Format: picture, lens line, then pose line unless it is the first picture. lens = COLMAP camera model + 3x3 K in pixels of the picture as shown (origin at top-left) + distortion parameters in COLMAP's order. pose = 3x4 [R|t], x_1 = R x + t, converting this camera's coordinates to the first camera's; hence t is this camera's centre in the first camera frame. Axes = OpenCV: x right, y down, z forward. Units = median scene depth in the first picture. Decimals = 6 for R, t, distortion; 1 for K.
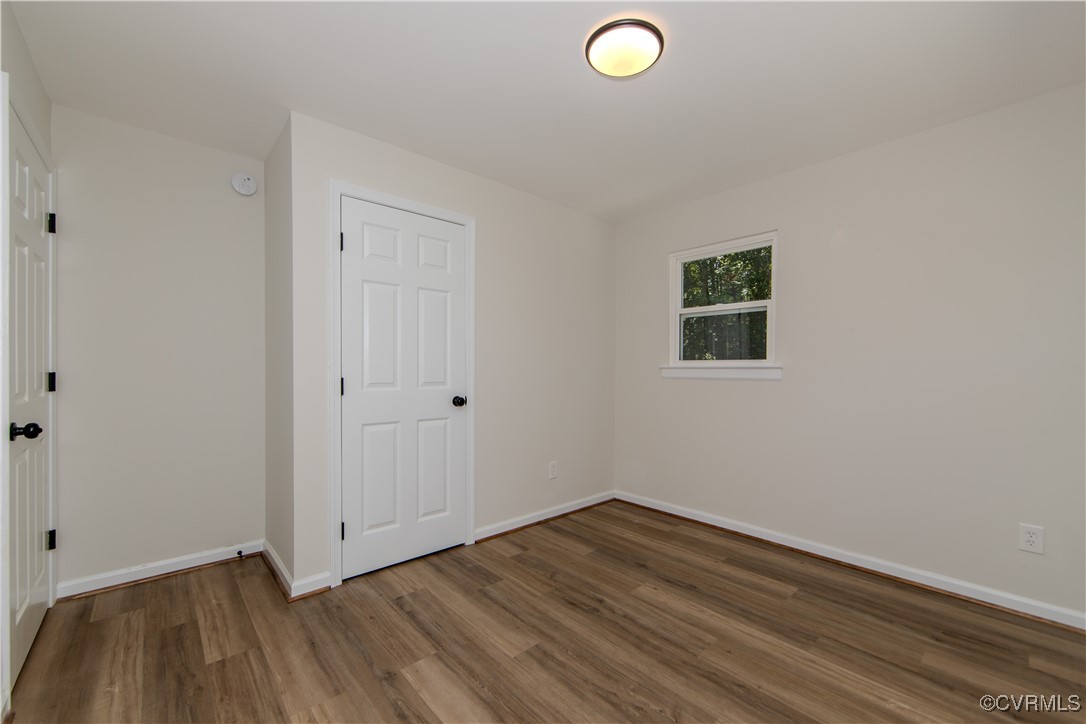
lens RADIAL K [[462.5, 0, 543.0], [0, 462.5, 362.0], [0, 0, 1]] dist [-0.000014, -0.000013]
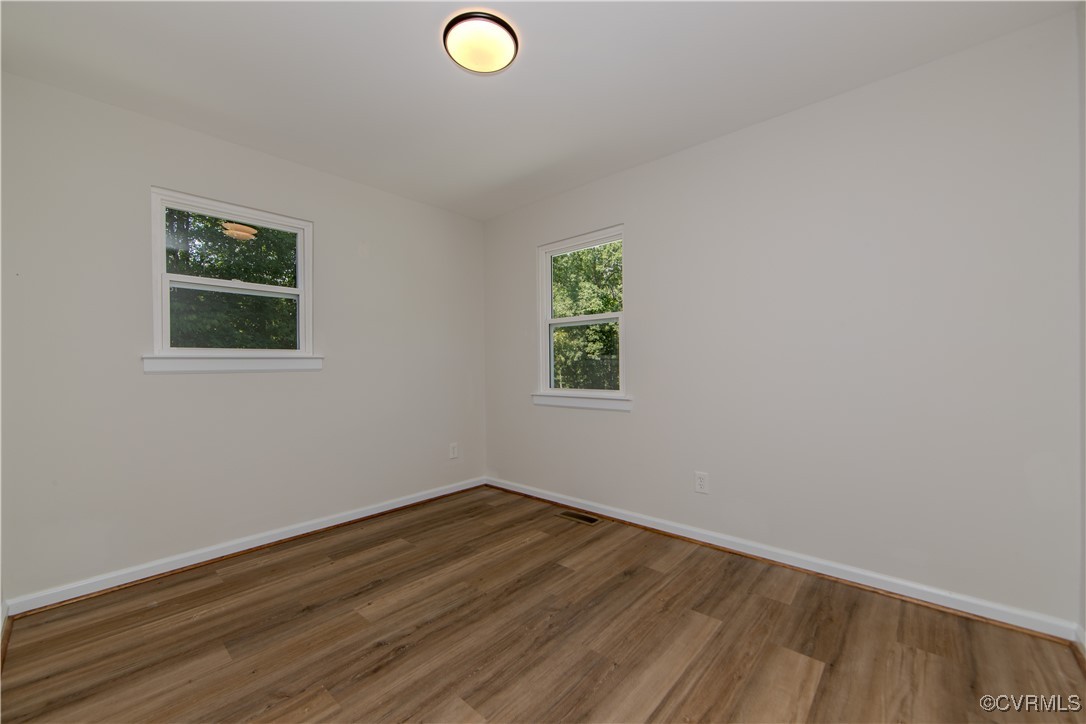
lens RADIAL K [[440.2, 0, 538.8], [0, 440.2, 362.4], [0, 0, 1]] dist [-0.000626, -0.000145]
pose [[-0.145927, 0.002165, 0.989293, -0.644869], [-0.005185, 0.999982, -0.002953, 0.027559], [-0.989282, -0.005561, -0.145913, 0.808904]]
